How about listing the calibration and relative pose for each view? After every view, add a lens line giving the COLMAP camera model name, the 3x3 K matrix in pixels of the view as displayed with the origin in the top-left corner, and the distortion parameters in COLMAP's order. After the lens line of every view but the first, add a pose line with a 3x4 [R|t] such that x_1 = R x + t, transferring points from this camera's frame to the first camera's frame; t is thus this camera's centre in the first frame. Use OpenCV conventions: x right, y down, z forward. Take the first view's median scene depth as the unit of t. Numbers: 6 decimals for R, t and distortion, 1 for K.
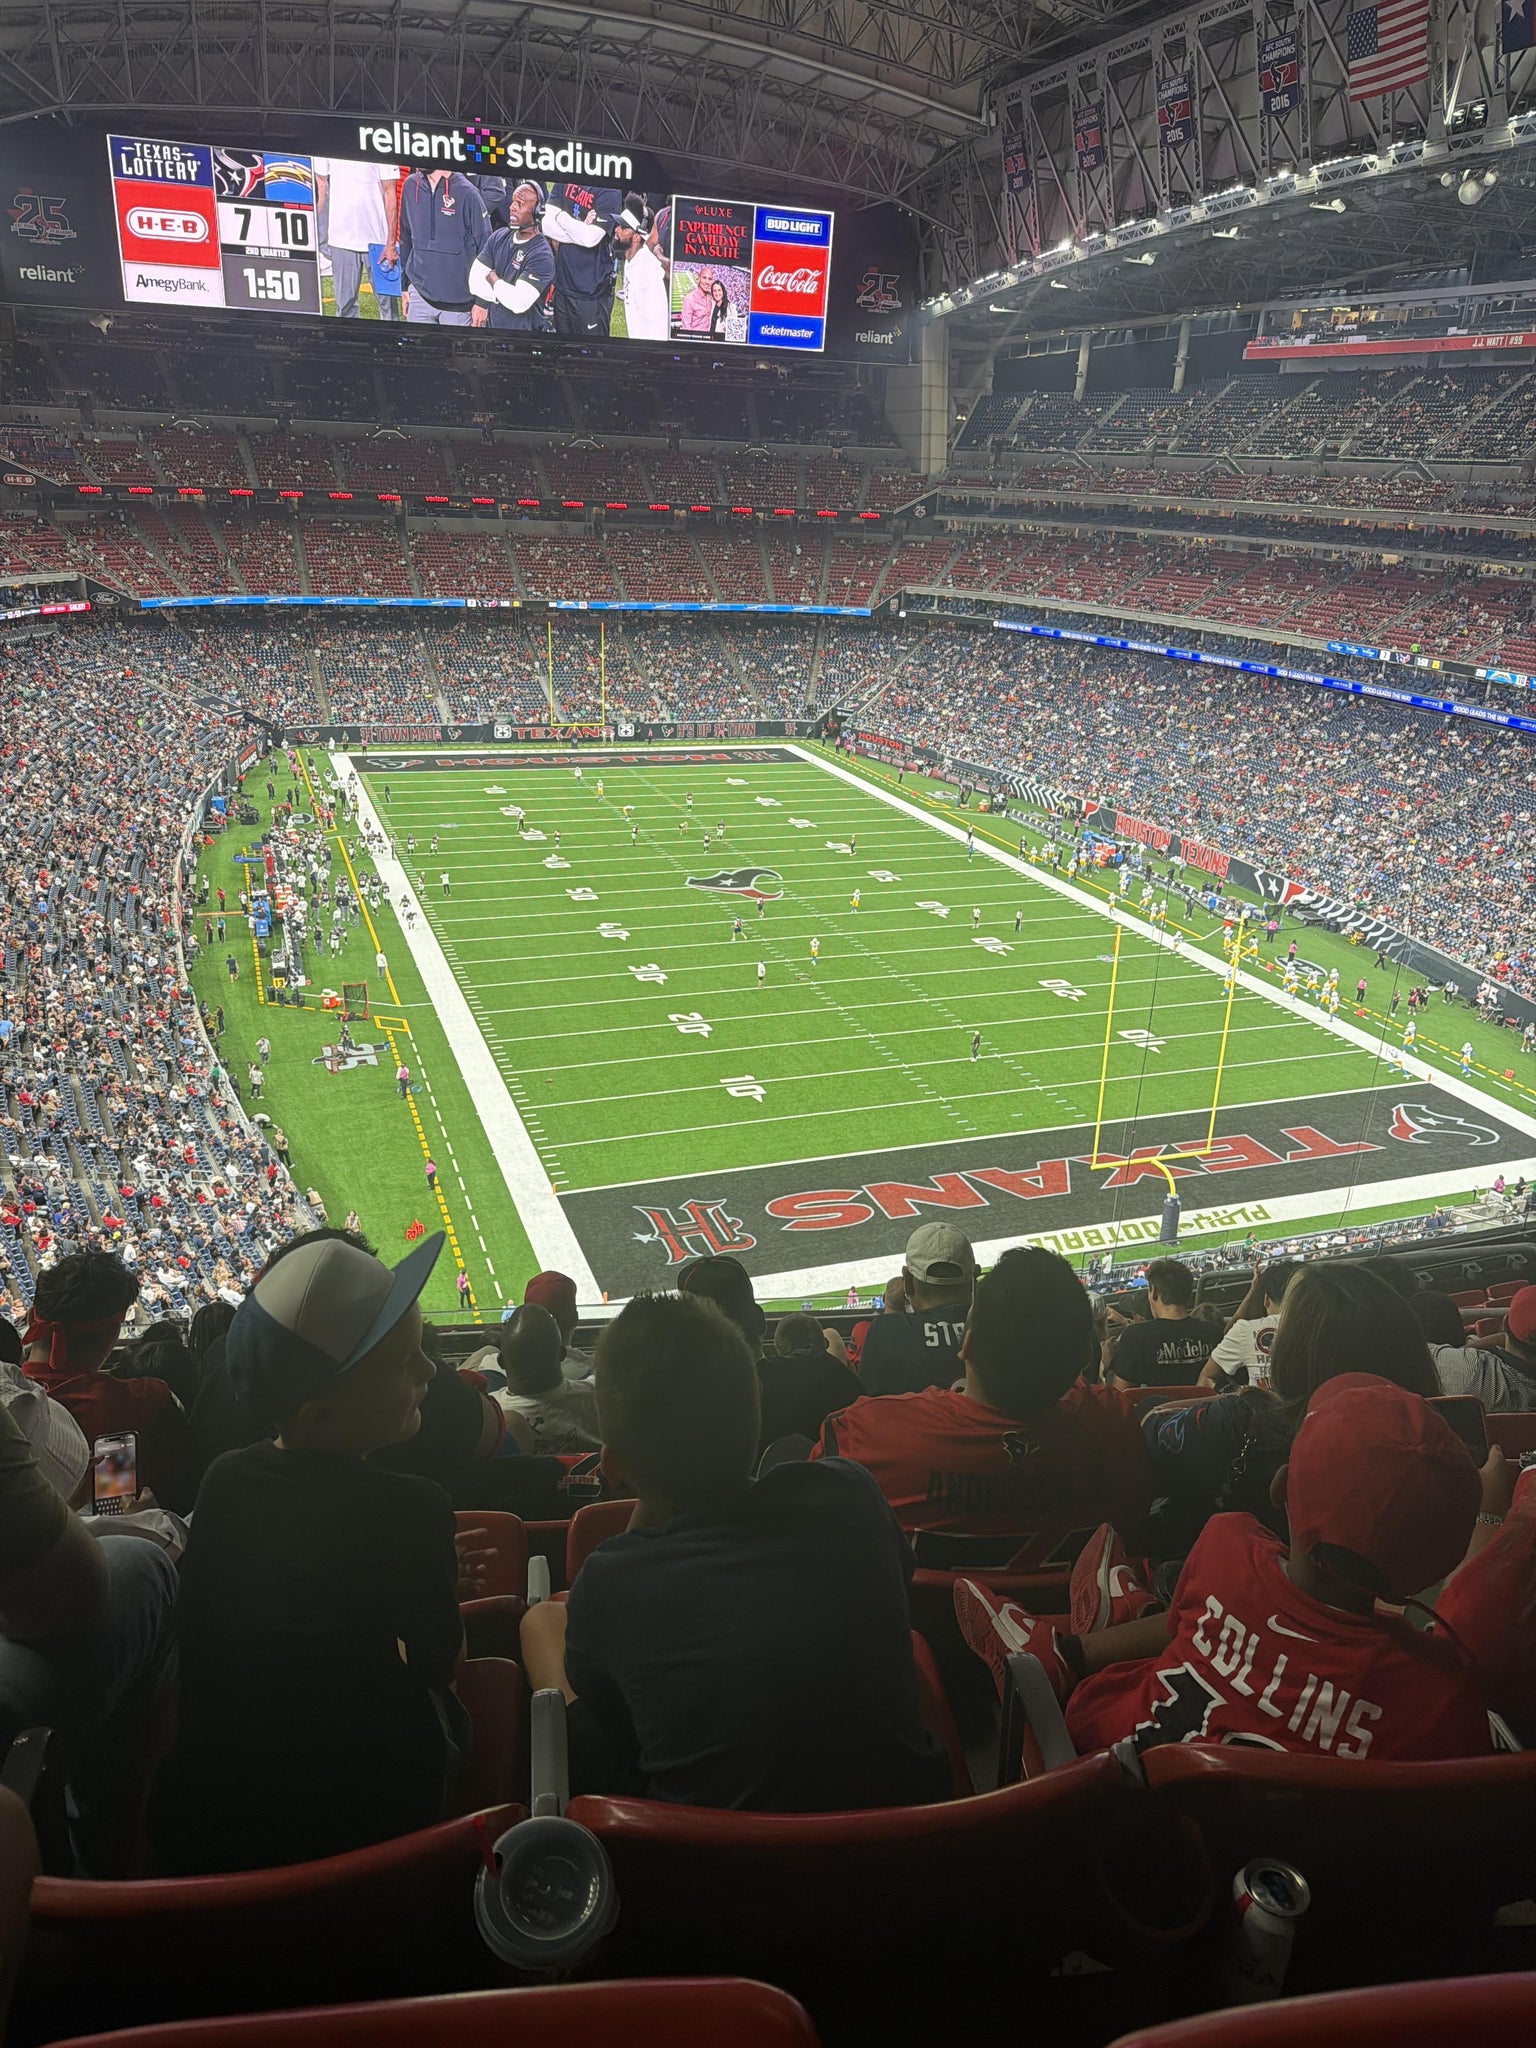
lens RADIAL K [[1439.0, 0, 758.2], [0, 1439.0, 1034.7], [0, 0, 1]] dist [0.048653, -0.057371]
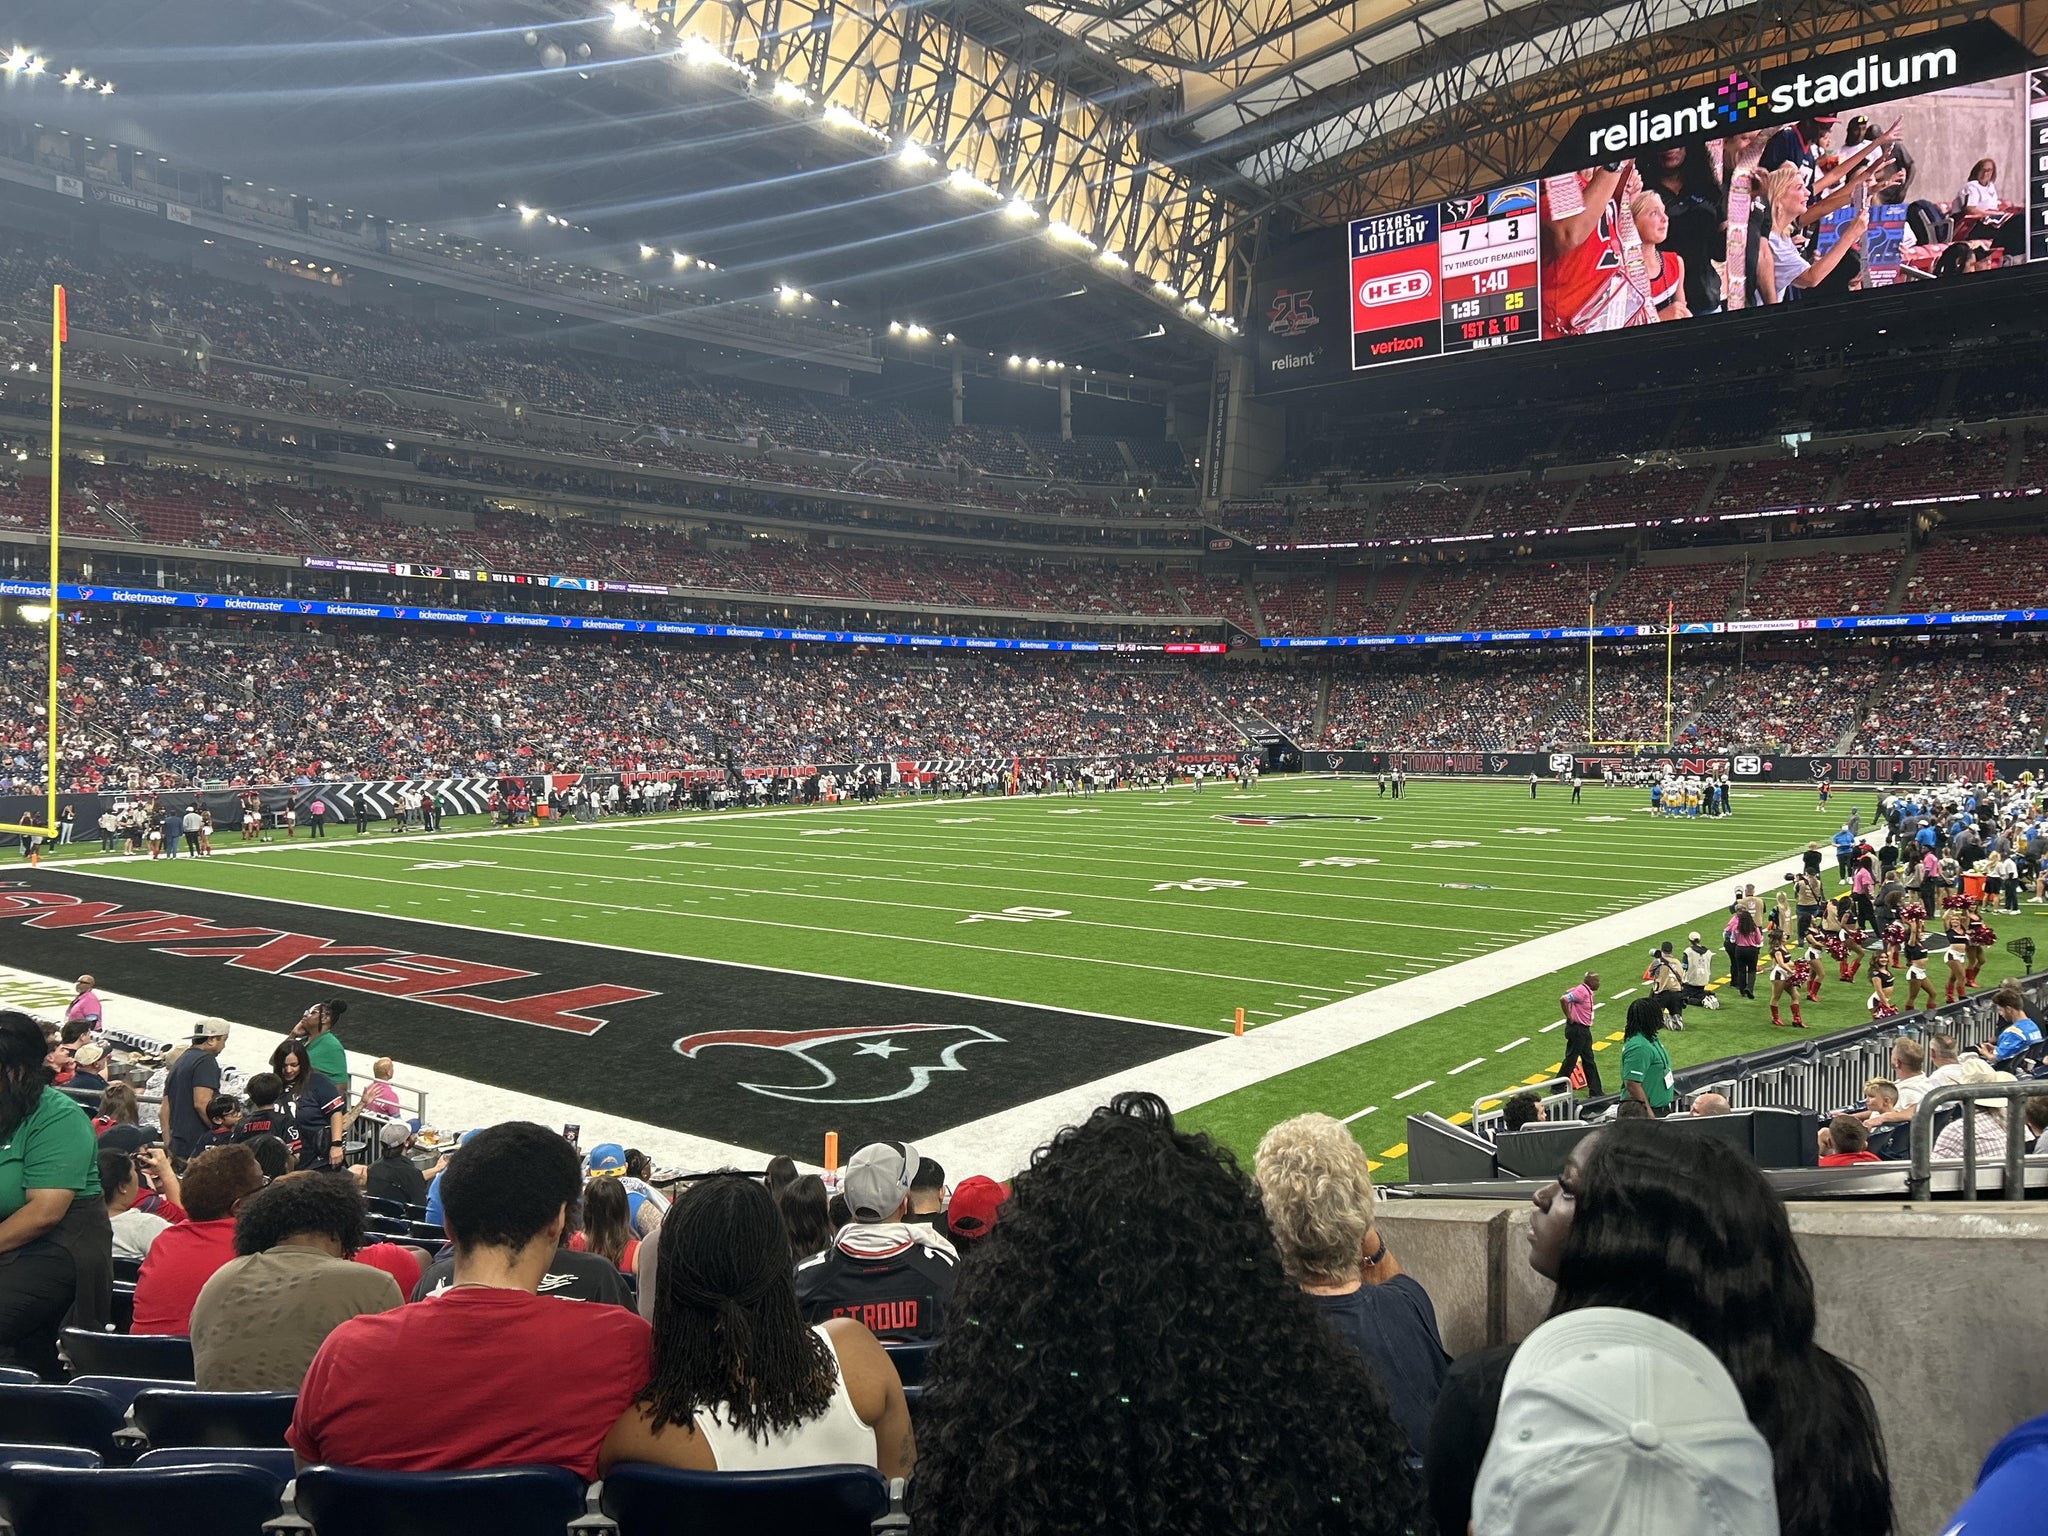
lens RADIAL K [[1532.0, 0, 1011.8], [0, 1532.0, 776.2], [0, 0, 1]] dist [0.043403, -0.046652]
pose [[0.530057, -0.009667, -0.847907, 0.332034], [-0.290495, 0.937357, -0.192286, 0.027975], [0.796650, 0.348235, 0.494045, 0.385758]]
